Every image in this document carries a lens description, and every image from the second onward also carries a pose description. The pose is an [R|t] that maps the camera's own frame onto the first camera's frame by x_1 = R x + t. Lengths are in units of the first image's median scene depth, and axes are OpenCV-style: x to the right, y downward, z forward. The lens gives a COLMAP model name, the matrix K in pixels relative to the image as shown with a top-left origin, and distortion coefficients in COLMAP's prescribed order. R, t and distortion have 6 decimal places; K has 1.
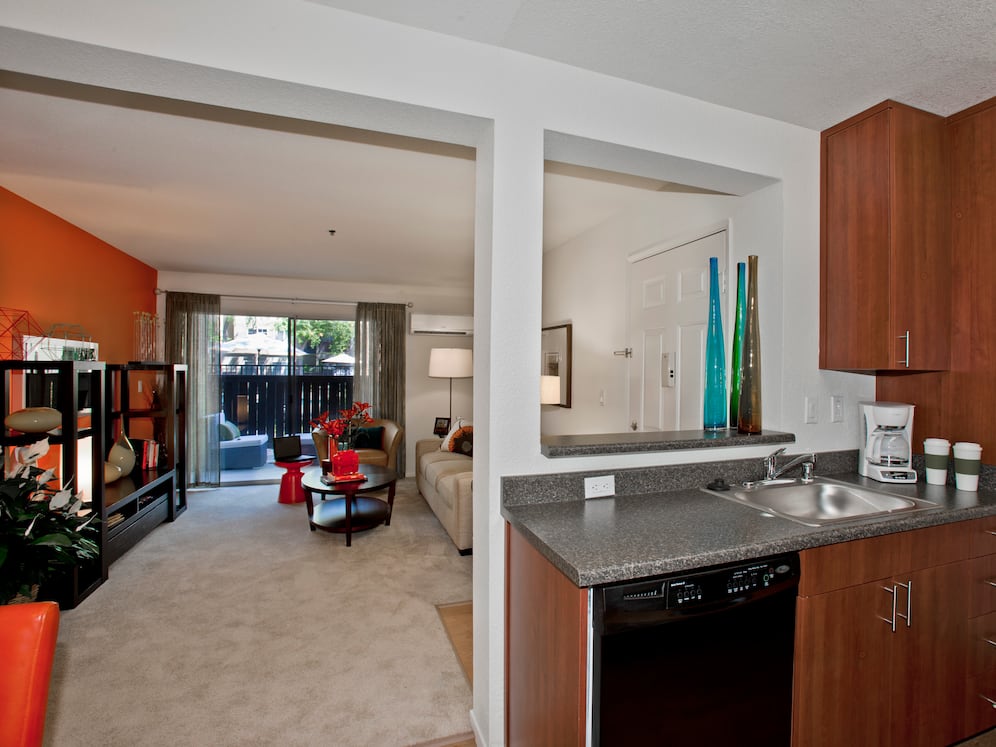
lens RADIAL K [[478.8, 0, 498.0], [0, 478.8, 373.5], [0, 0, 1]] dist [0.000680, 0.000577]
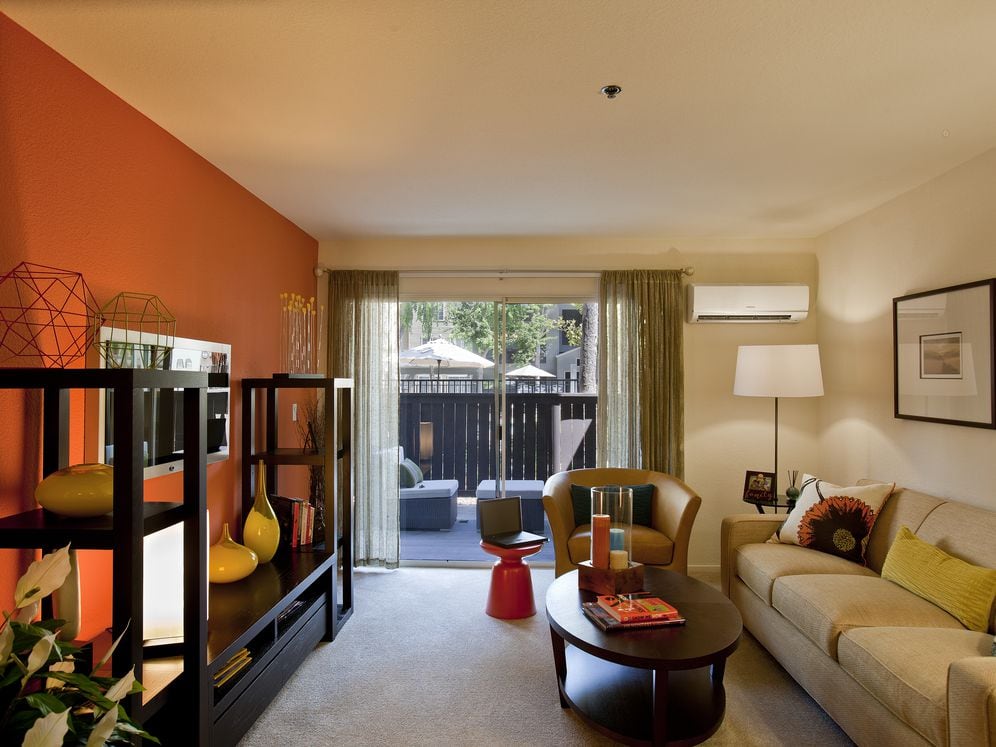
lens RADIAL K [[649.4, 0, 498.0], [0, 649.4, 373.5], [0, 0, 1]] dist [0.001012, 0.000825]
pose [[0.932535, -0.013727, -0.360818, -0.158520], [0.004571, 0.999646, -0.026216, -0.001646], [0.361050, 0.022798, 0.932268, 0.261650]]
